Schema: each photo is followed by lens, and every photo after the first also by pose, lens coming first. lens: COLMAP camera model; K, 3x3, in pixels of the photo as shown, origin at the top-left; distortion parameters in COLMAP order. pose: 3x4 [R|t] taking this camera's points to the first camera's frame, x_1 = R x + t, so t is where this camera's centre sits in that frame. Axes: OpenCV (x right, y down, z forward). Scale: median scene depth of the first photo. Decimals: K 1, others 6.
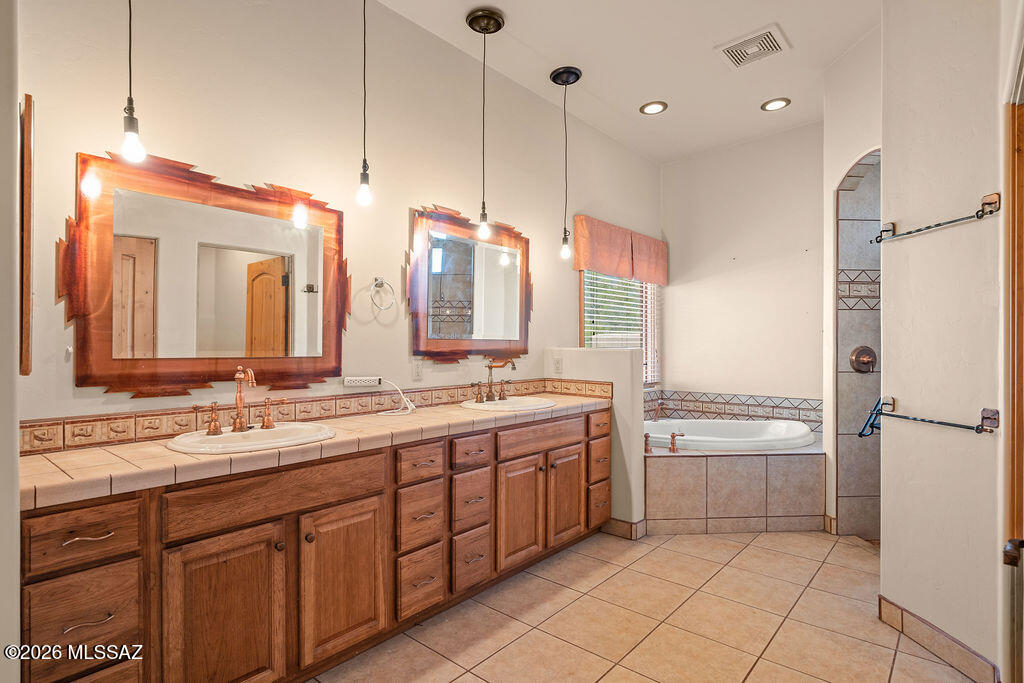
lens RADIAL K [[527.4, 0, 512.0], [0, 527.4, 341.5], [0, 0, 1]] dist [0.000351, 0.000281]
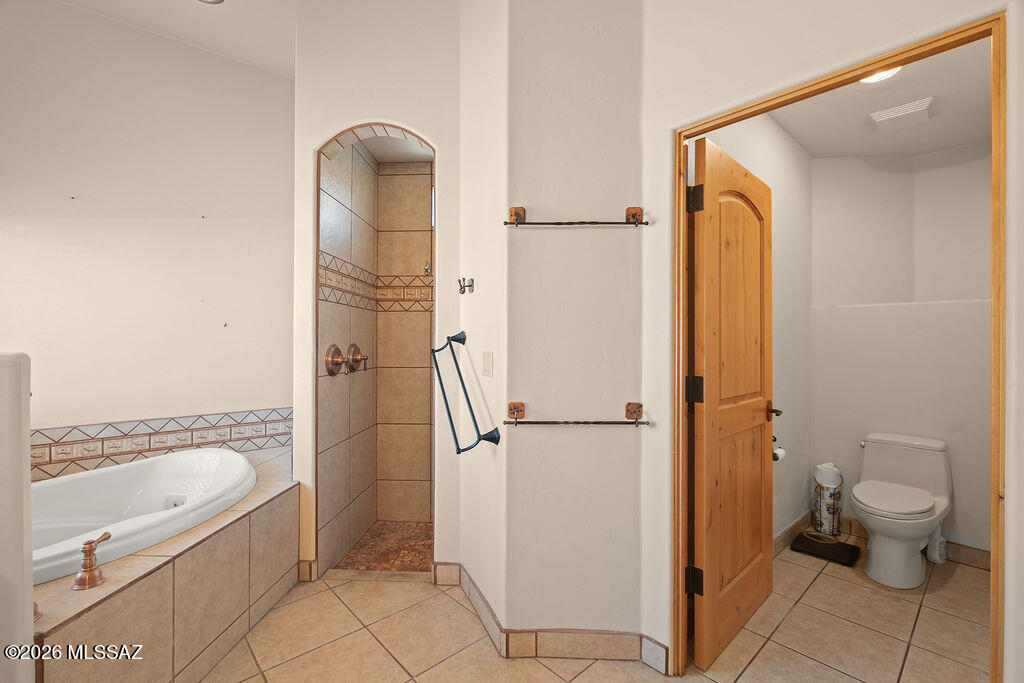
lens RADIAL K [[449.1, 0, 512.0], [0, 449.1, 341.5], [0, 0, 1]] dist [-0.002591, -0.000258]
pose [[0.121979, -0.000513, 0.992532, -0.027156], [-0.007061, 0.999974, 0.001385, 0.000628], [-0.992508, -0.007177, 0.121973, 0.618556]]
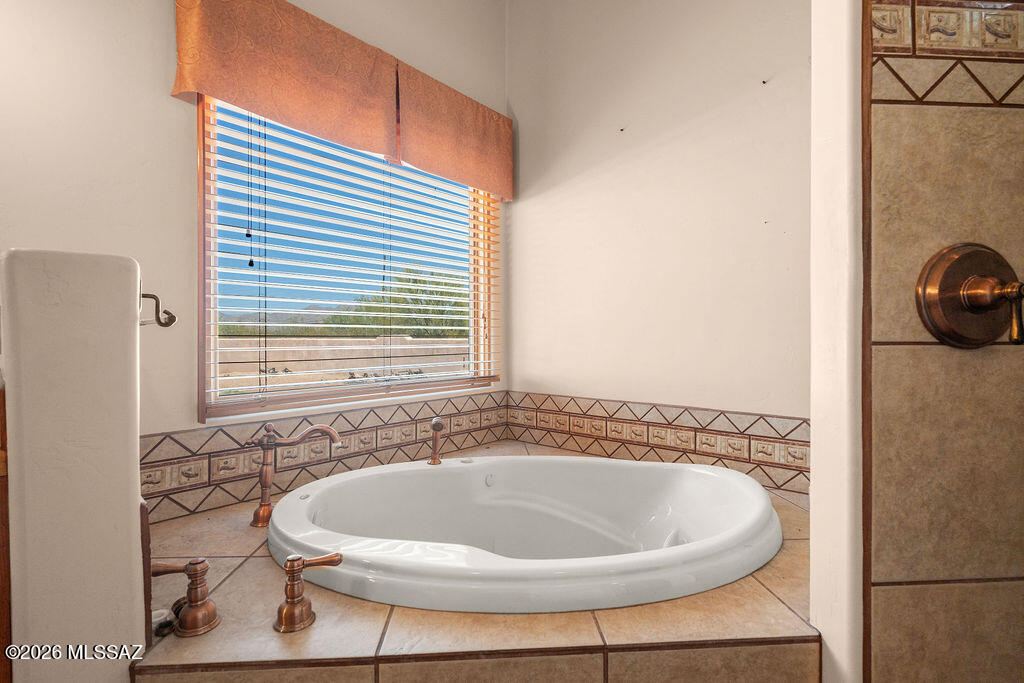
lens RADIAL K [[478.4, 0, 508.2], [0, 478.4, 337.7], [0, 0, 1]] dist [-0.000481, -0.000112]
pose [[0.999959, -0.005825, -0.006938, 0.439021], [0.005857, 0.999973, 0.004523, 0.052465], [0.006912, -0.004563, 0.999966, 0.759246]]
